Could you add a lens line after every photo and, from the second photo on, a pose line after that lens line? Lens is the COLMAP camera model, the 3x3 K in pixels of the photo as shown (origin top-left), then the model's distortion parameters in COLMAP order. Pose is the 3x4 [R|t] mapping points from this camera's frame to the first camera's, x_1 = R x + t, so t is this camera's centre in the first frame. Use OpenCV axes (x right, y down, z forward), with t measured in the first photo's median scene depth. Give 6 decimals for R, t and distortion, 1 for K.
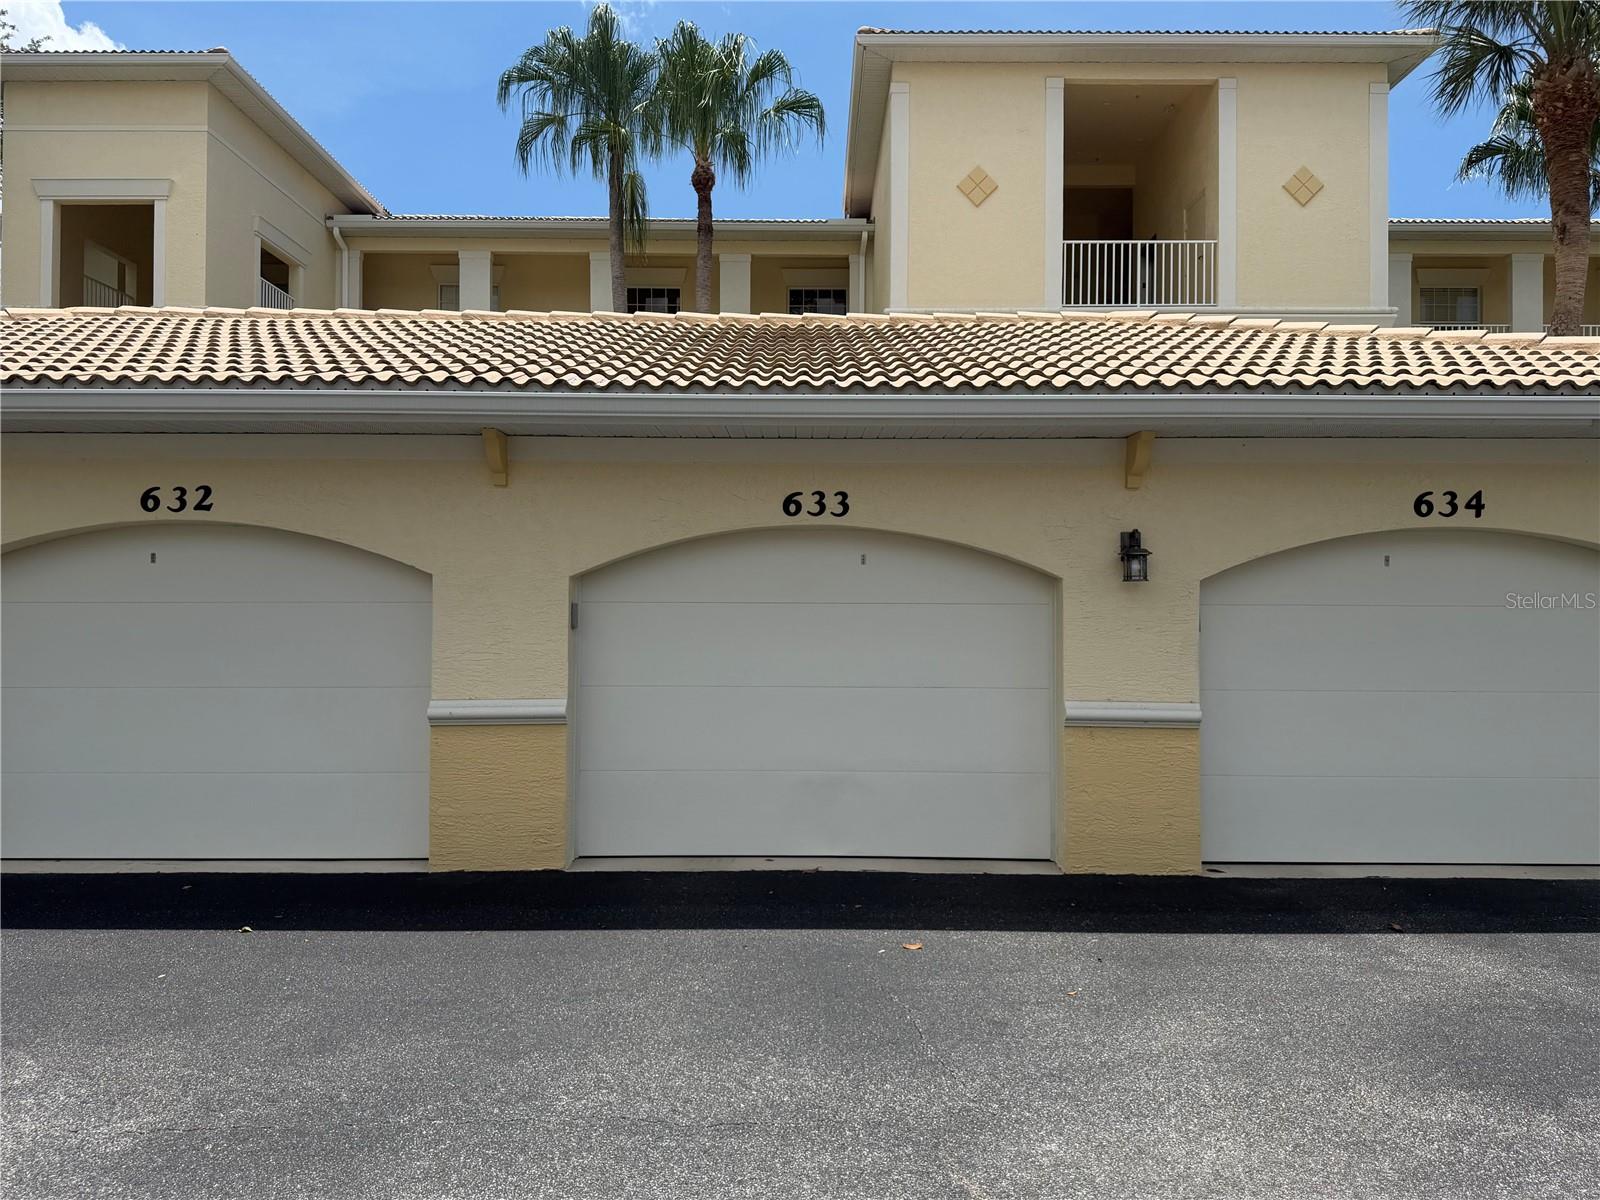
lens RADIAL K [[1170.2, 0, 807.1], [0, 1170.2, 603.6], [0, 0, 1]] dist [0.041716, -0.006516]
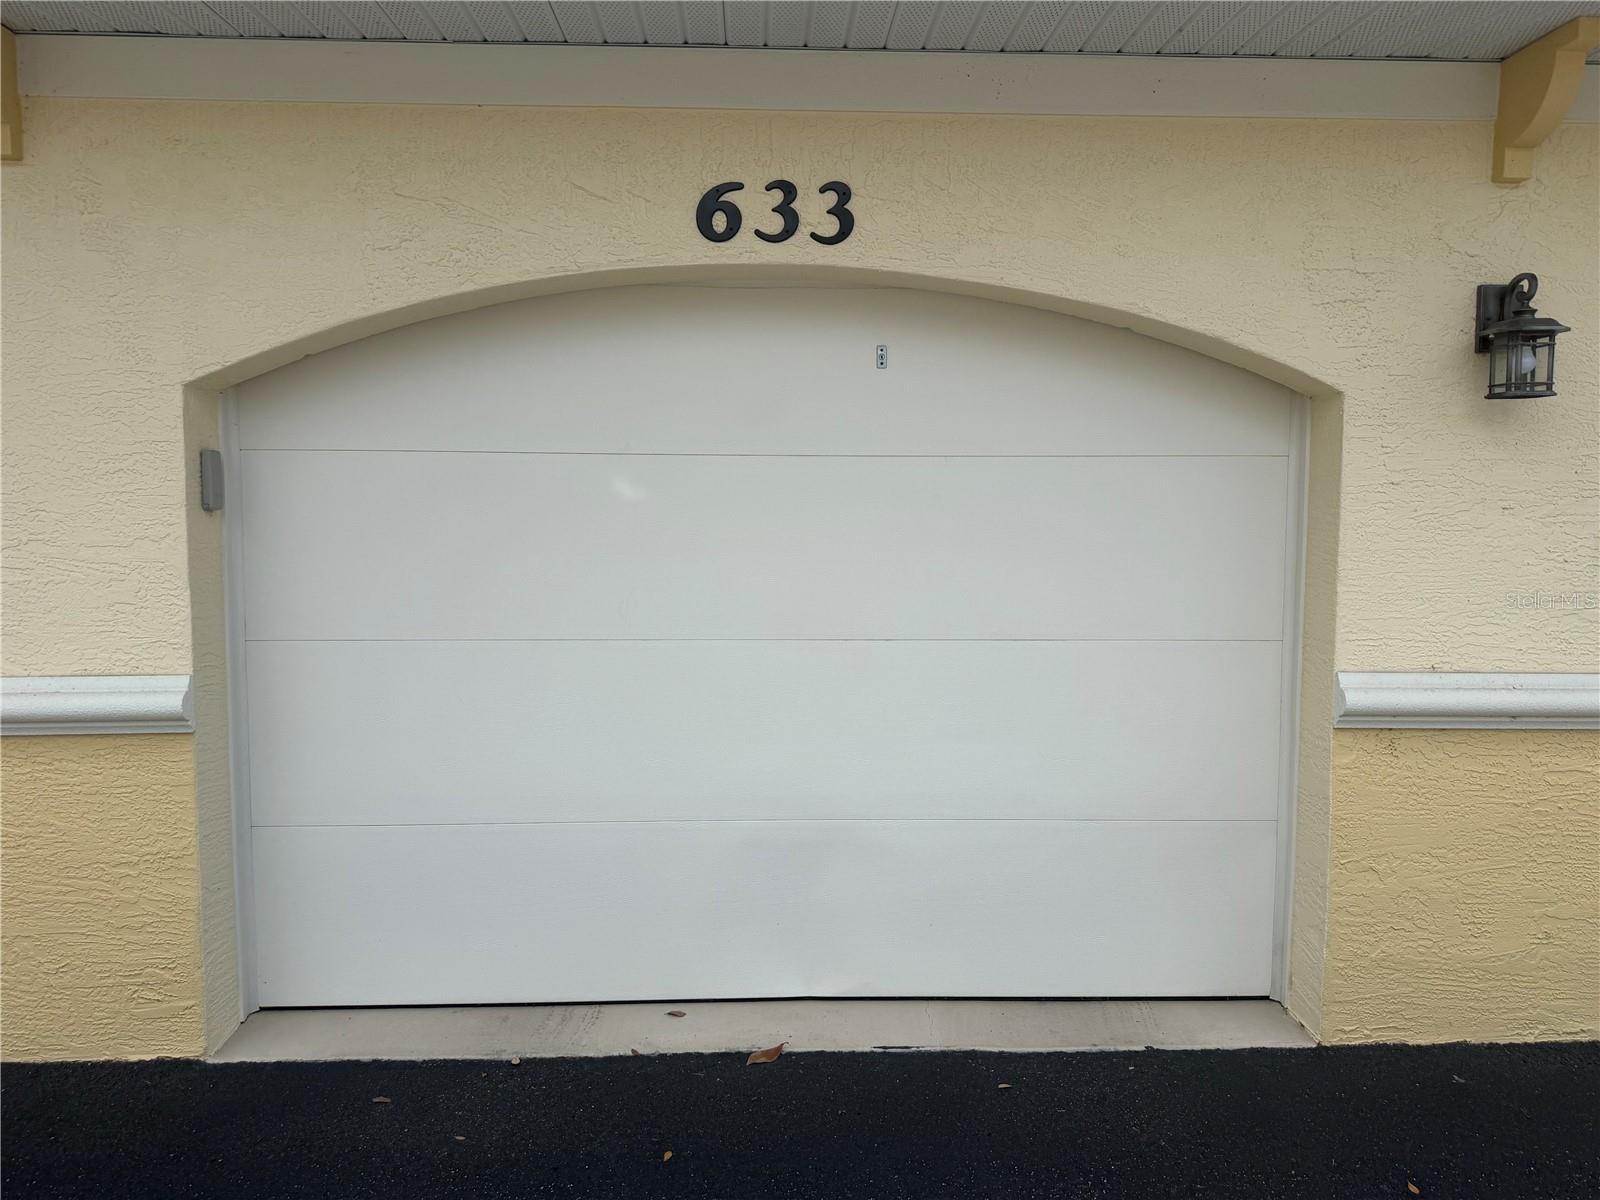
lens RADIAL K [[1170.2, 0, 807.4], [0, 1170.2, 601.5], [0, 0, 1]] dist [0.041716, -0.006516]
pose [[0.999346, -0.003479, 0.035992, 0.003309], [0.000320, 0.996172, 0.087414, 0.017274], [-0.036158, -0.087346, 0.995522, 0.565264]]
